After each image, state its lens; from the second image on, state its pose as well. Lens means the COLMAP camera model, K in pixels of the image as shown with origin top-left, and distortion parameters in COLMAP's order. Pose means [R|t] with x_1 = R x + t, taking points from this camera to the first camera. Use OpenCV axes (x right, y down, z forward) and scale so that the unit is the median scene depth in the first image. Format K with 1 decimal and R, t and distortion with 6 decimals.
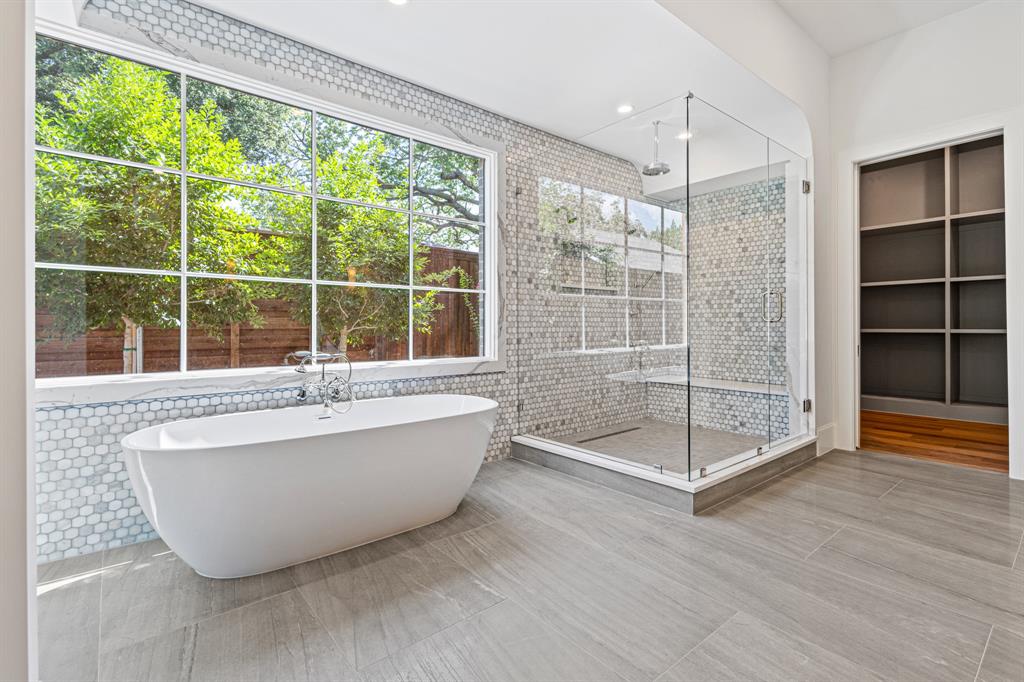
lens RADIAL K [[478.2, 0, 509.2], [0, 478.2, 331.4], [0, 0, 1]] dist [0.010123, -0.002912]
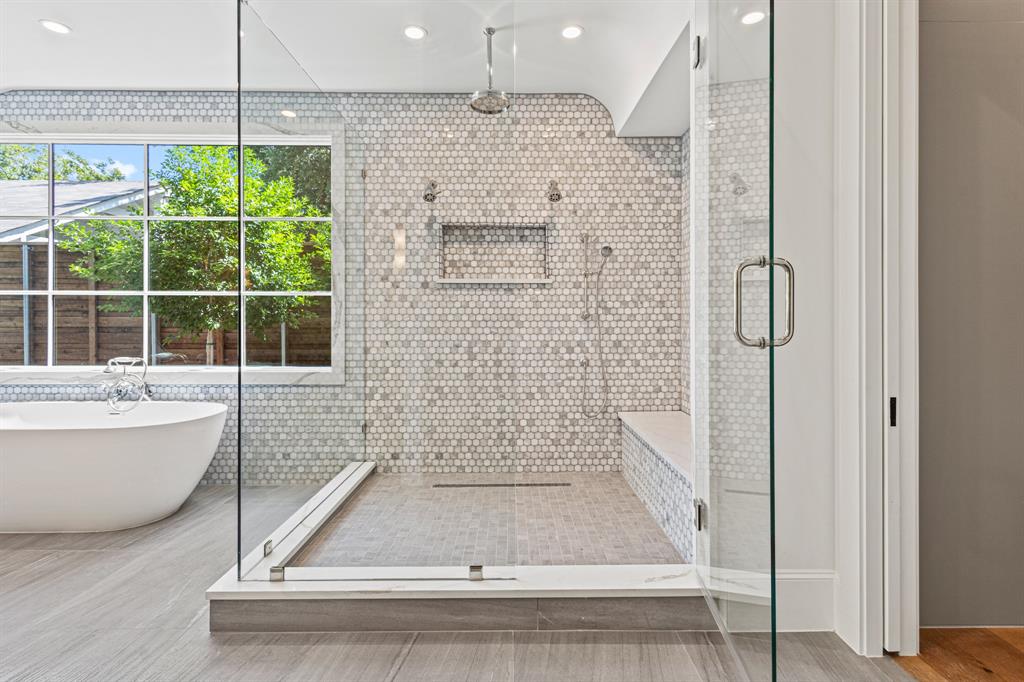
lens RADIAL K [[478.2, 0, 515.8], [0, 478.2, 324.0], [0, 0, 1]] dist [0.010123, -0.002912]
pose [[0.773040, 0.007951, -0.634307, 0.775146], [-0.008769, 0.999960, 0.001848, -0.031315], [0.634297, 0.004134, 0.773079, 0.518907]]
